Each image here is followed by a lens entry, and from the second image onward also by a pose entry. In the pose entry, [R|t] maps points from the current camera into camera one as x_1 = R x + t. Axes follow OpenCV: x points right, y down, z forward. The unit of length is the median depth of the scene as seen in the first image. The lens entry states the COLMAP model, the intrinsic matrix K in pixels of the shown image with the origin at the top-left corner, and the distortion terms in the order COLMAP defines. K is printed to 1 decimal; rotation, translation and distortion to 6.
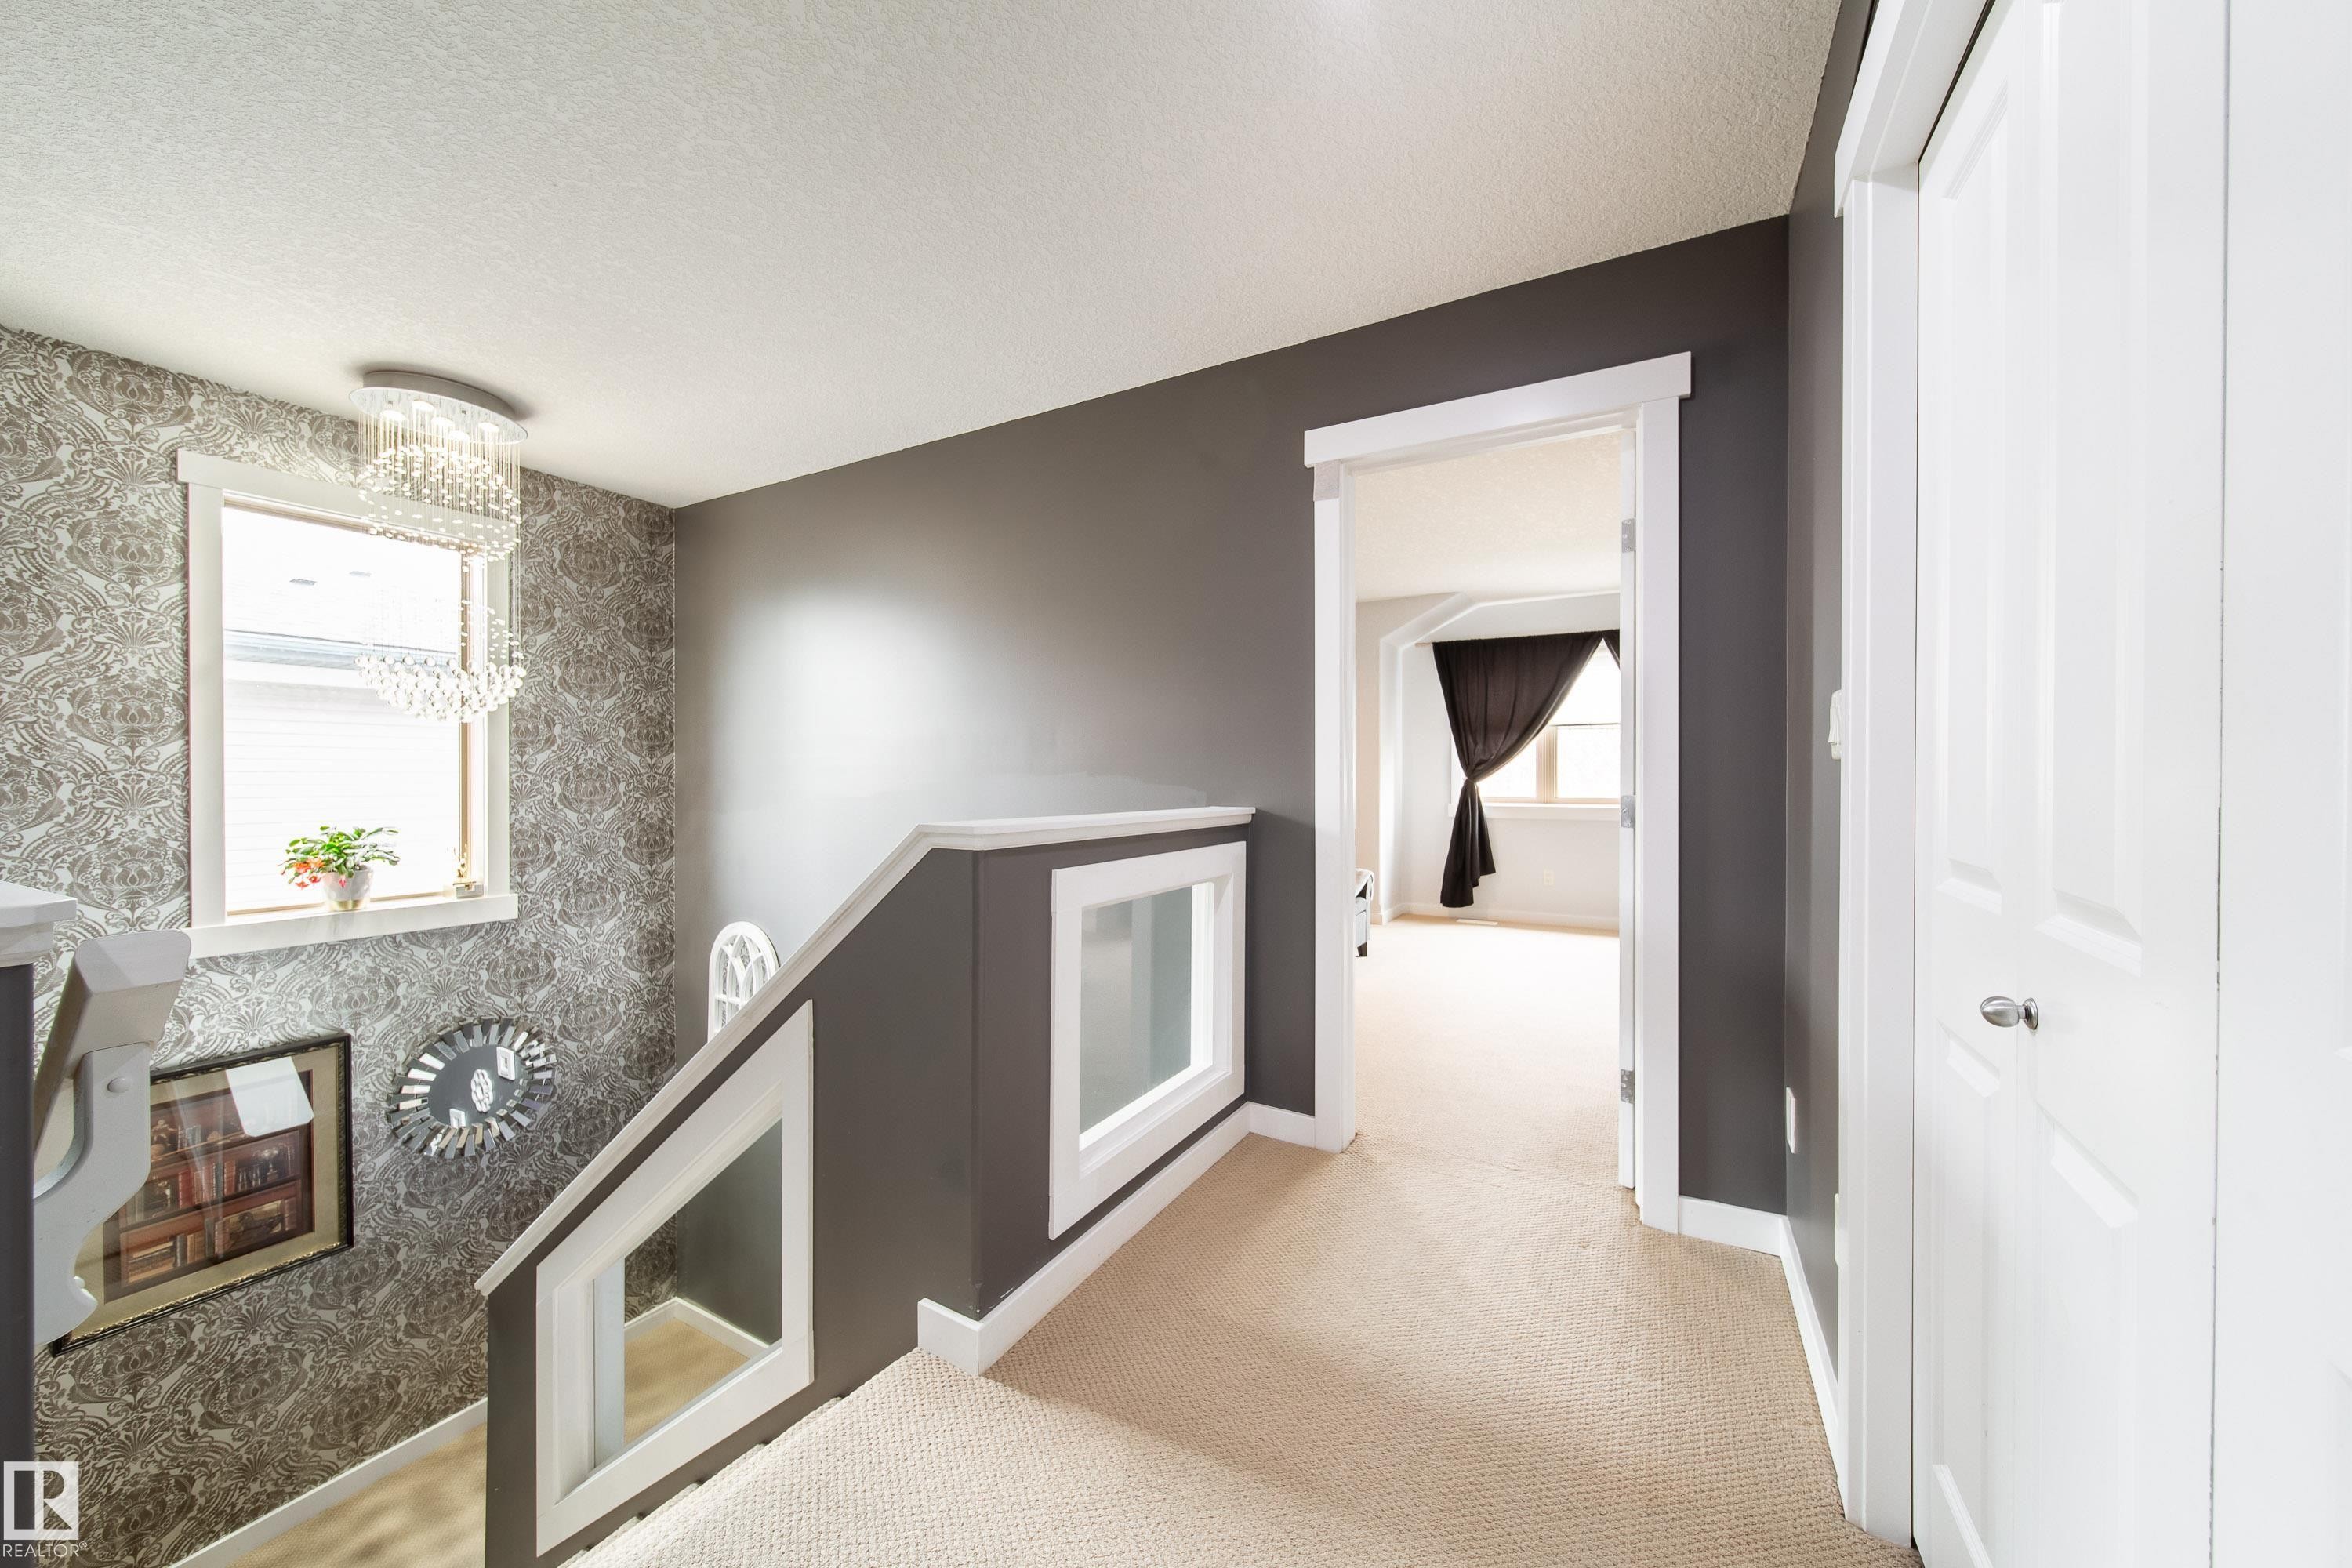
lens RADIAL K [[848.2, 0, 1173.1], [0, 848.2, 781.5], [0, 0, 1]] dist [0.001378, -0.000378]
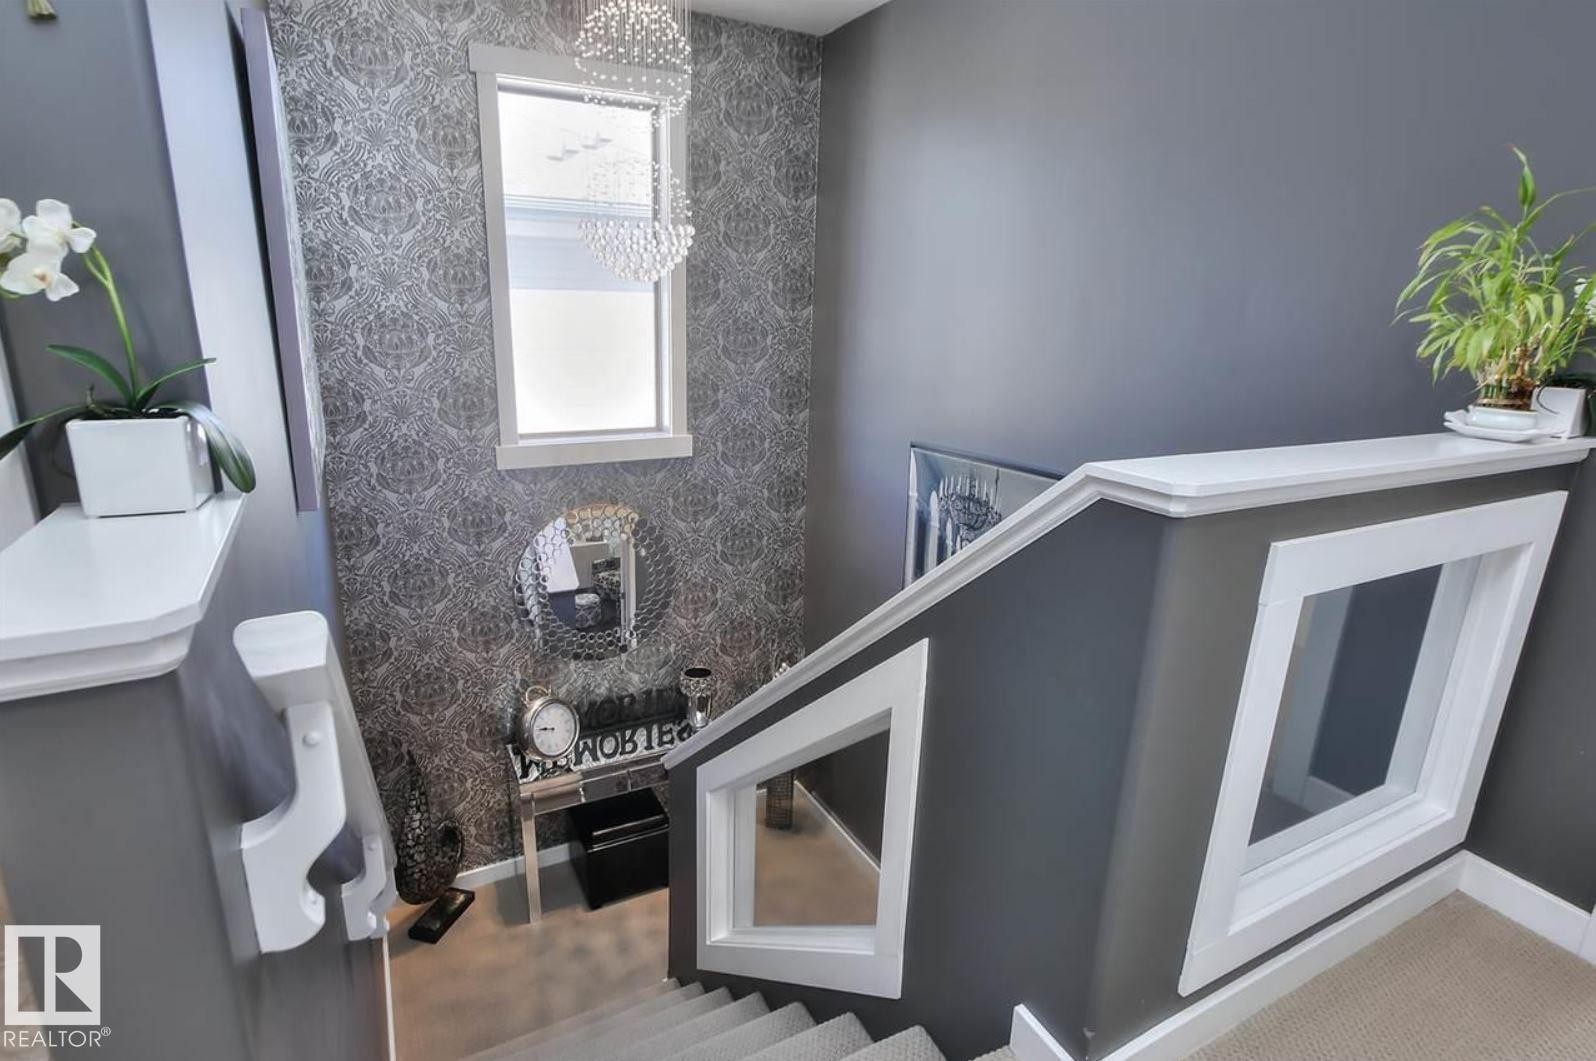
lens RADIAL K [[638.3, 0, 792.8], [0, 638.3, 492.1], [0, 0, 1]] dist [-0.005678, -0.000010]
pose [[0.838546, 0.192139, -0.509827, -0.184902], [-0.021177, 0.946540, 0.321892, -0.079033], [0.544419, -0.259125, 0.797786, 0.341269]]
